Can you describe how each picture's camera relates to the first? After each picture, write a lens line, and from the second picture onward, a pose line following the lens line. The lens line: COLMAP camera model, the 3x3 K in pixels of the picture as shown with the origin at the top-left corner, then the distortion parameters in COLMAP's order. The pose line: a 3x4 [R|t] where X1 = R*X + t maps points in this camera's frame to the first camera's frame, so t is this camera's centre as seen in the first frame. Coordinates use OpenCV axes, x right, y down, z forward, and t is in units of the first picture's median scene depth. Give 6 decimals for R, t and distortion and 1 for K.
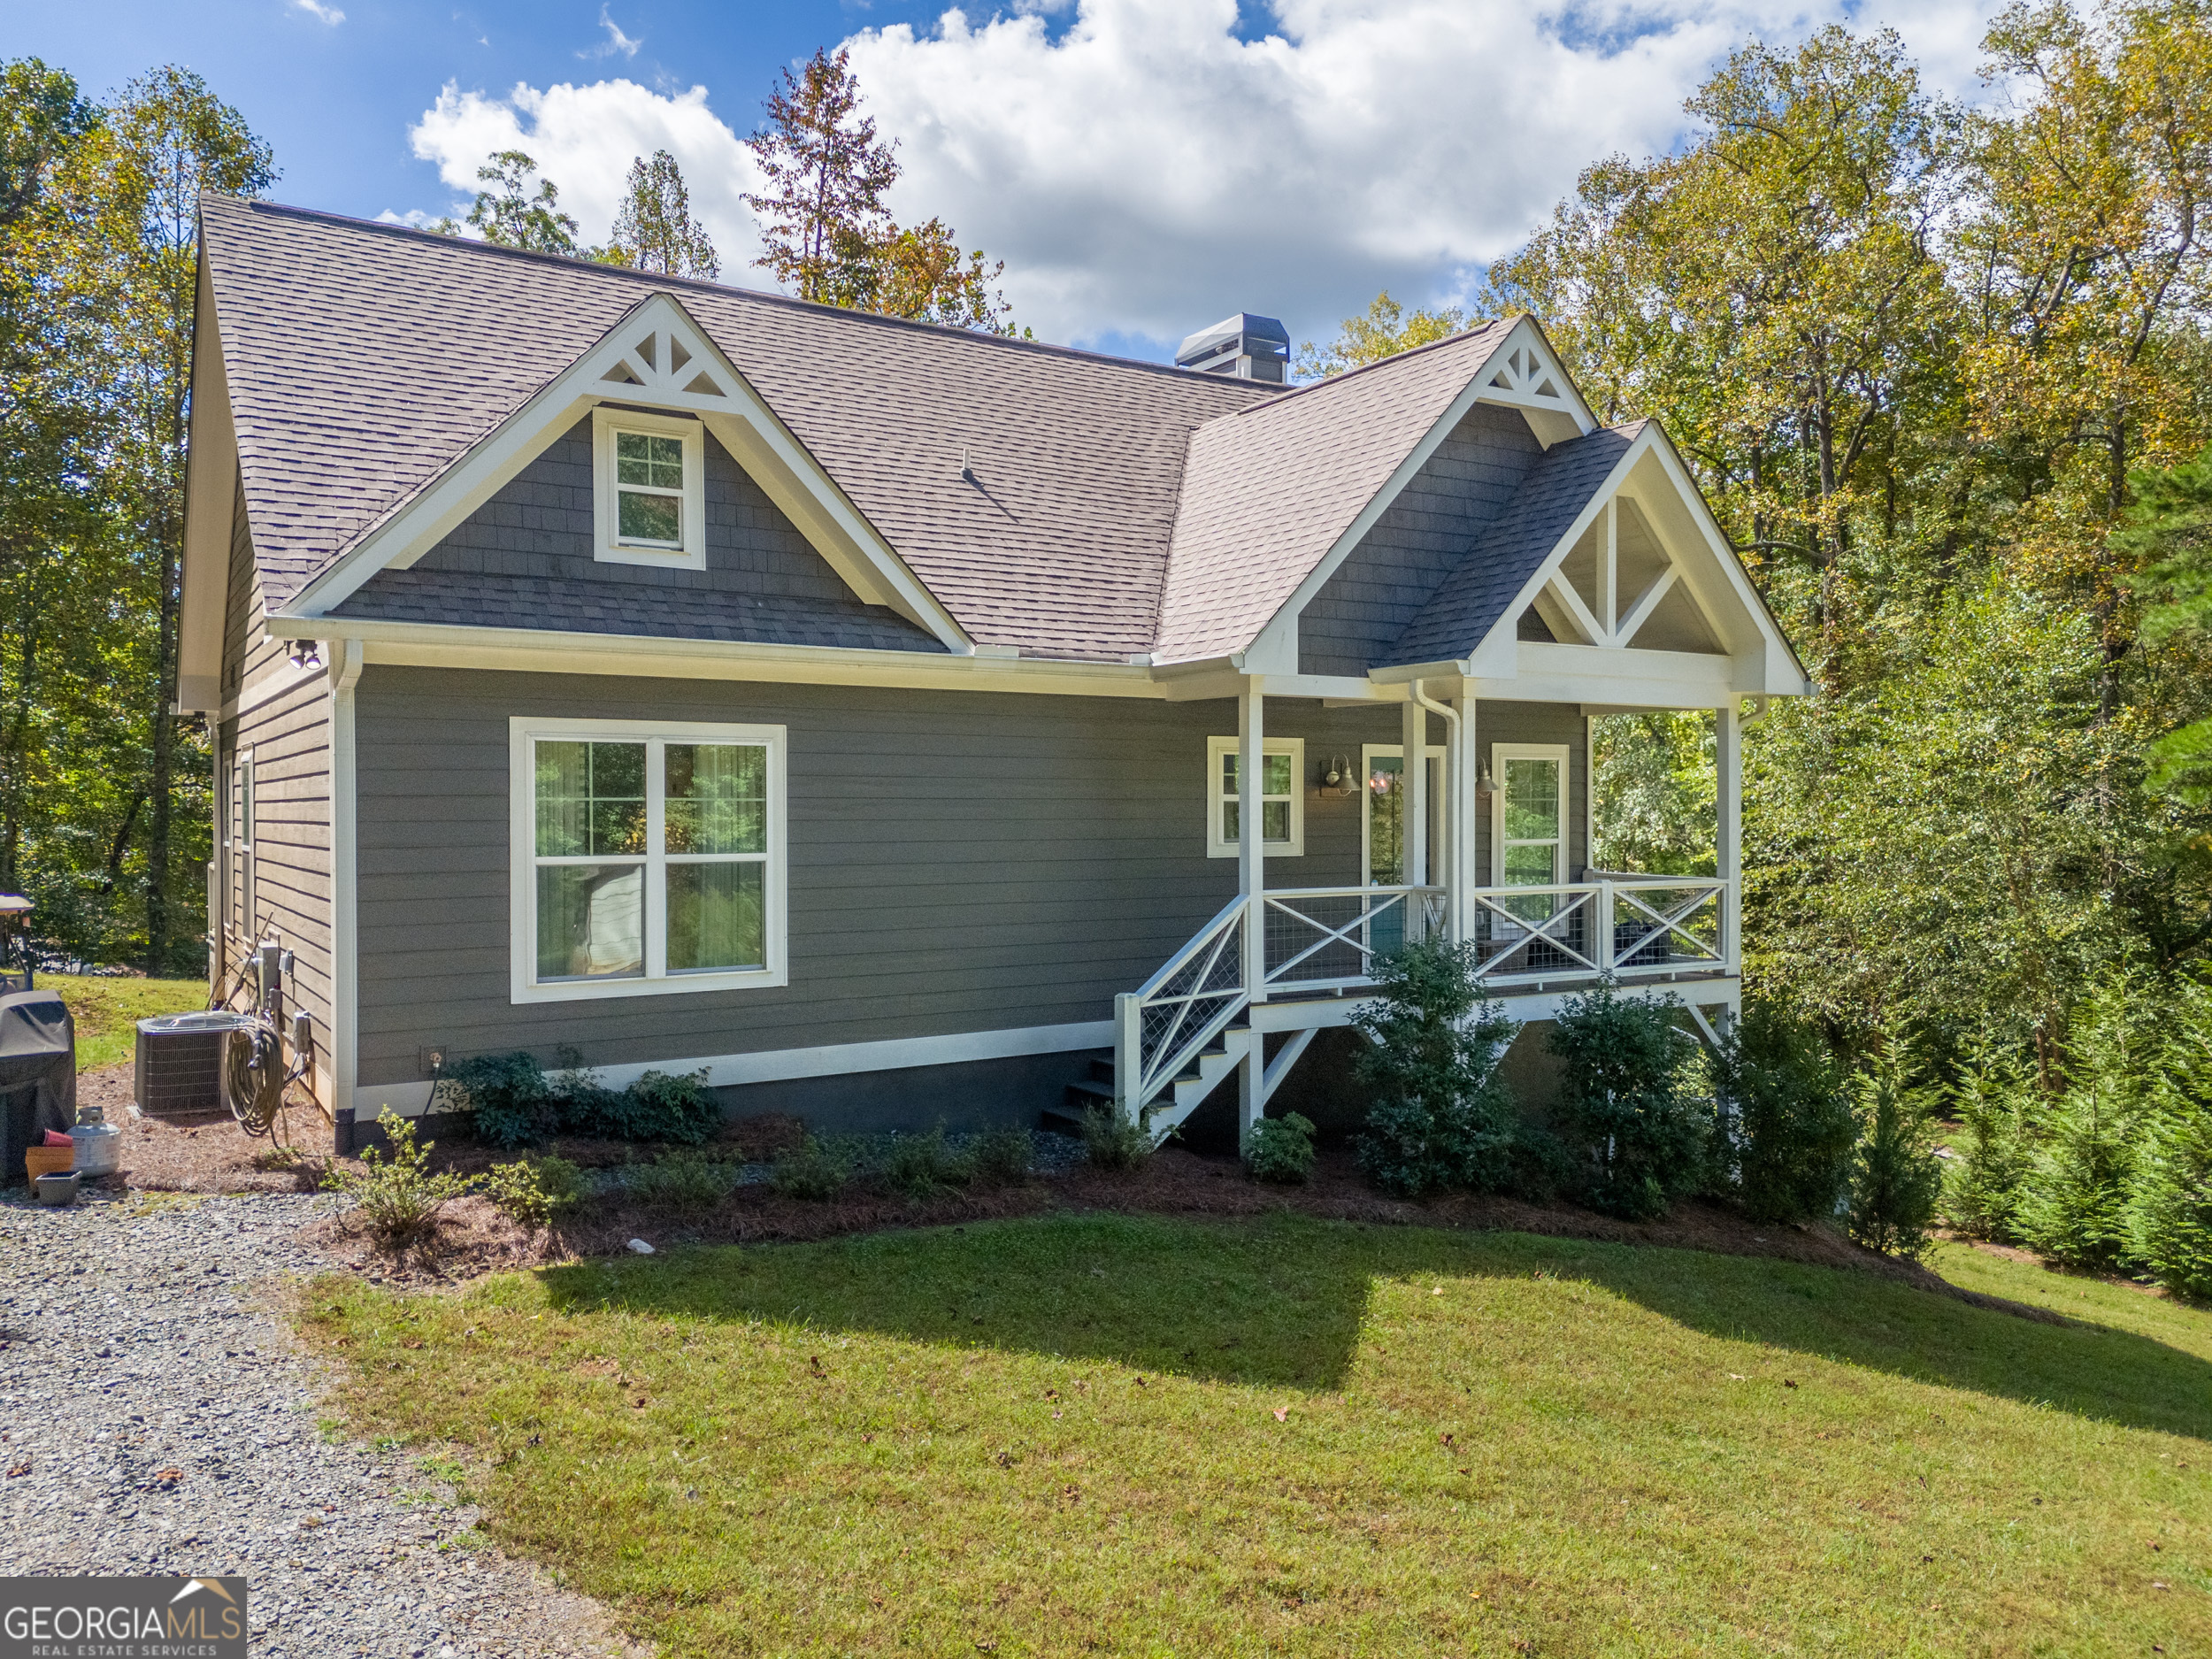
lens RADIAL K [[1628.9, 0, 1113.3], [0, 1628.9, 825.4], [0, 0, 1]] dist [0.068310, -0.070395]
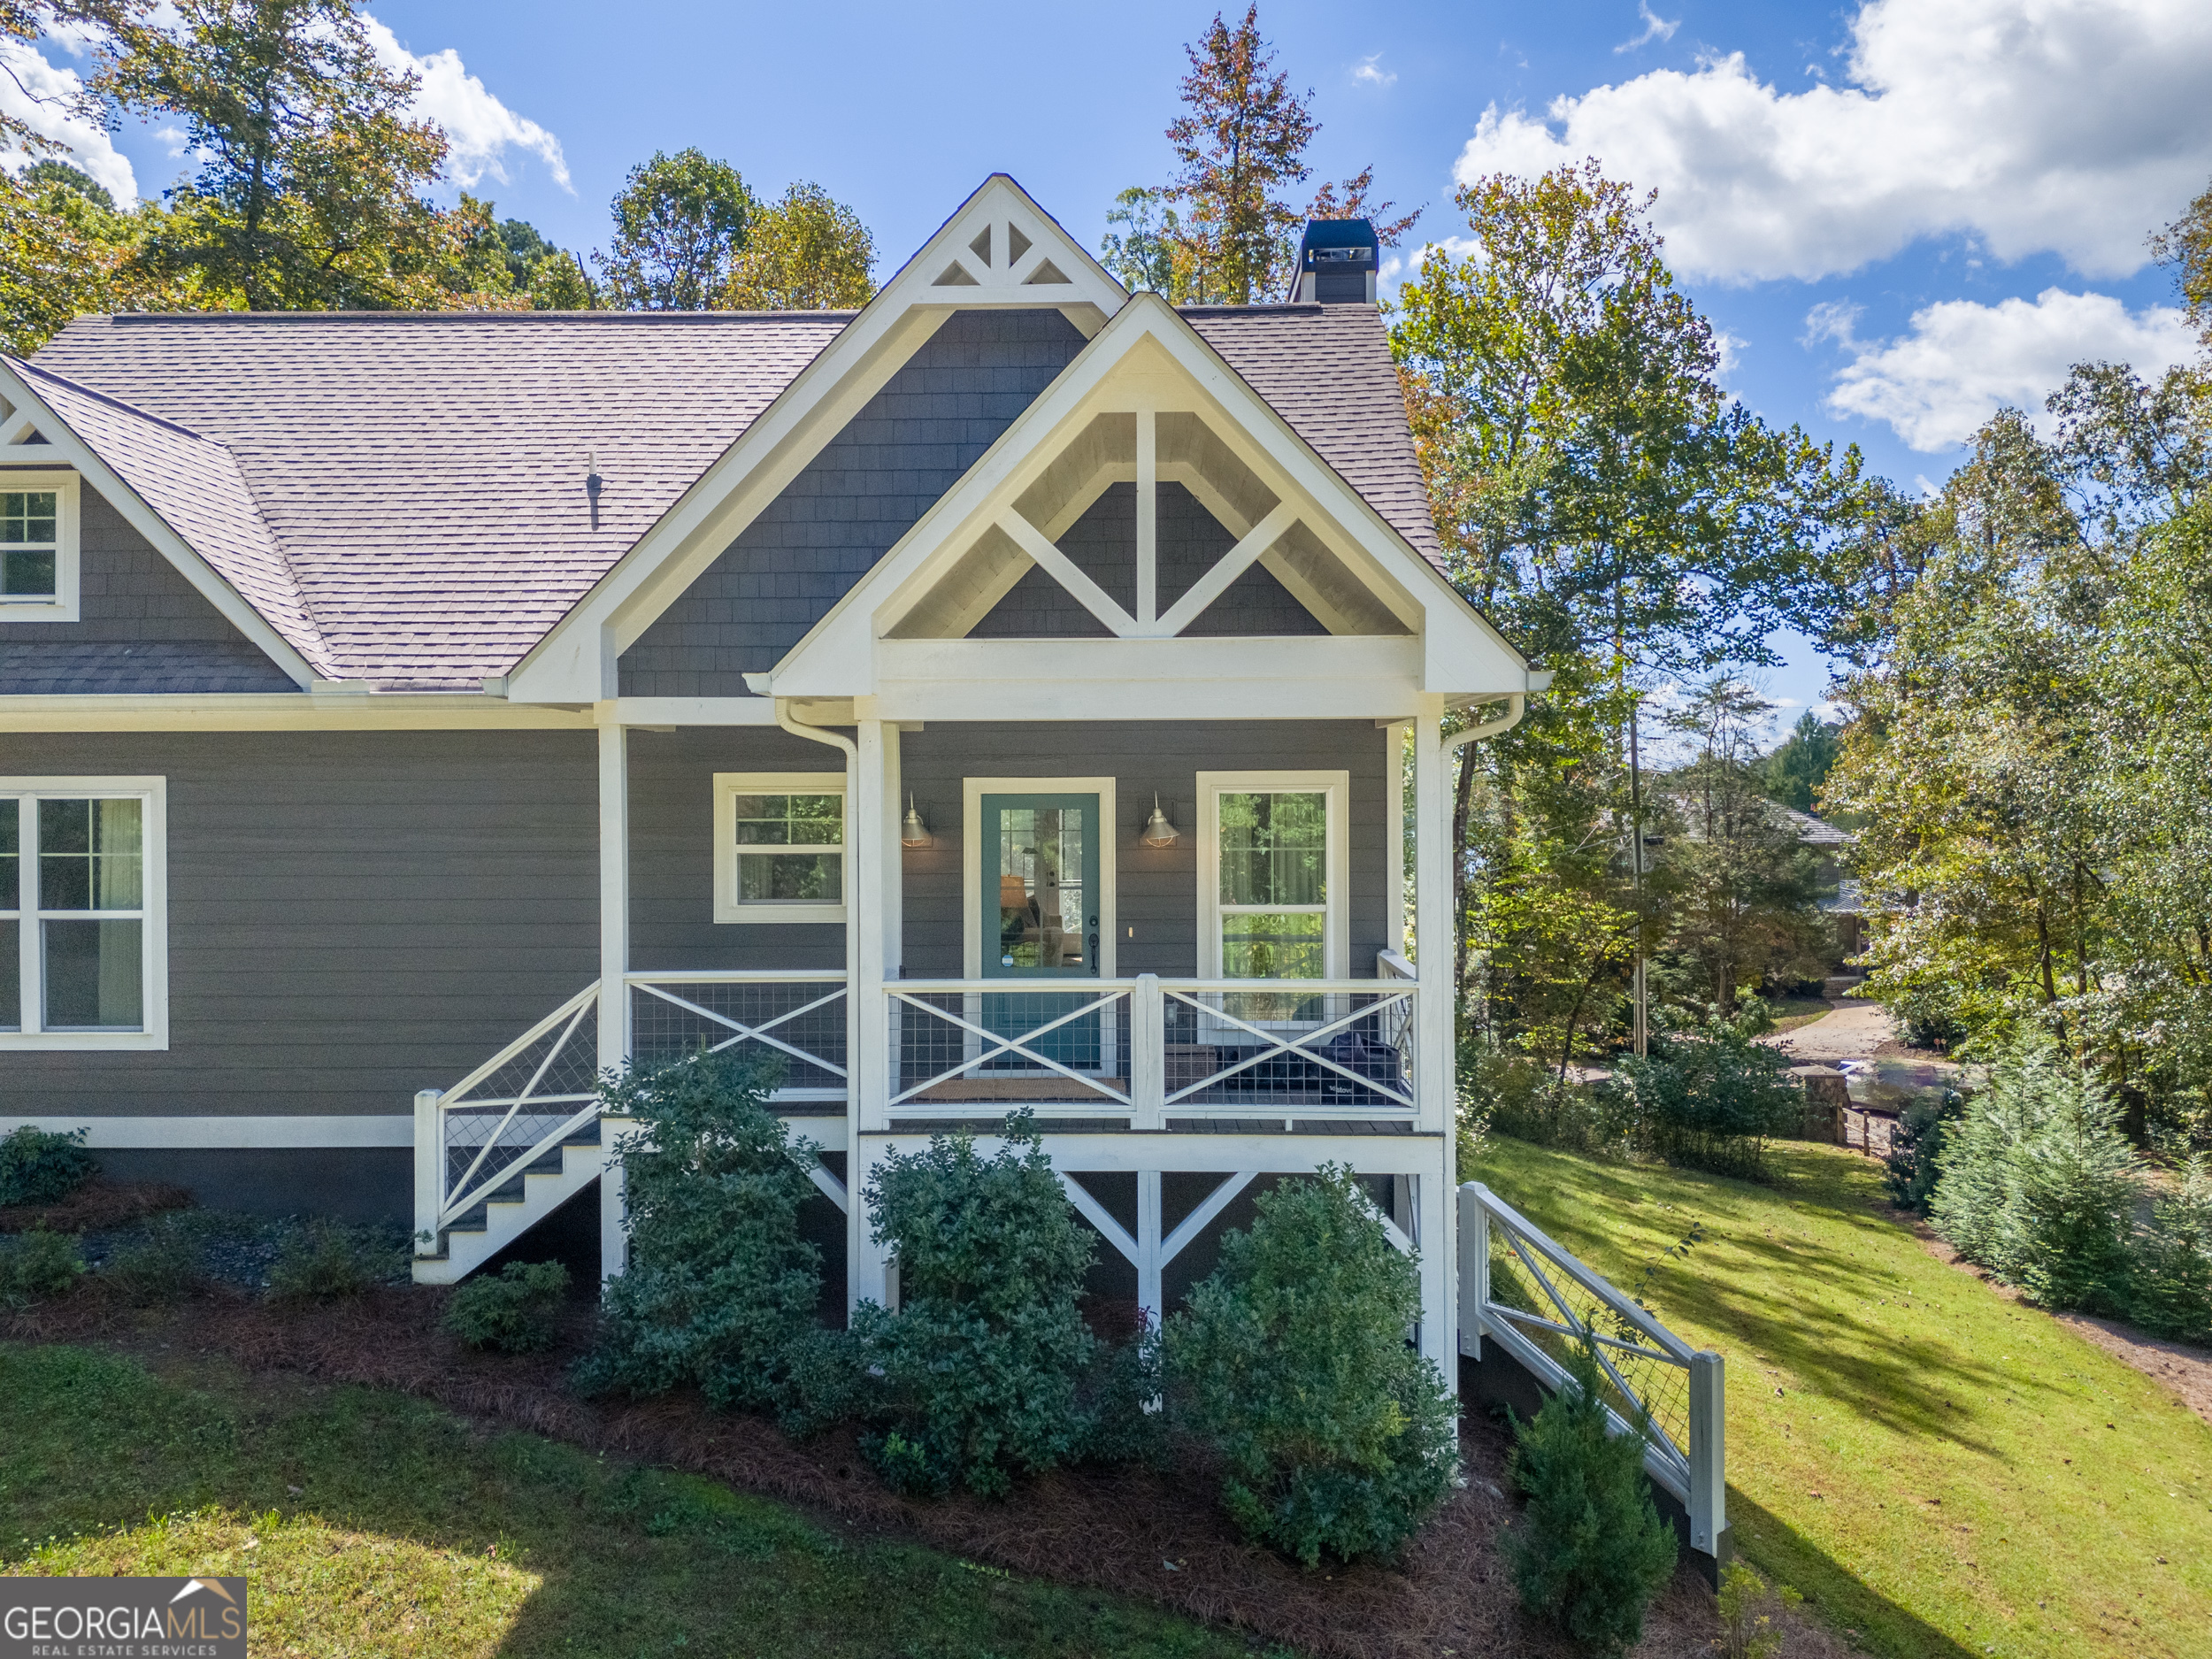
lens RADIAL K [[1623.2, 0, 1109.2], [0, 1623.2, 825.1], [0, 0, 1]] dist [0.089915, -0.104869]
pose [[0.828251, 0.005584, -0.560329, 0.838364], [-0.003750, 0.999983, 0.004421, -0.041300], [0.560345, -0.001561, 0.828258, 0.538901]]
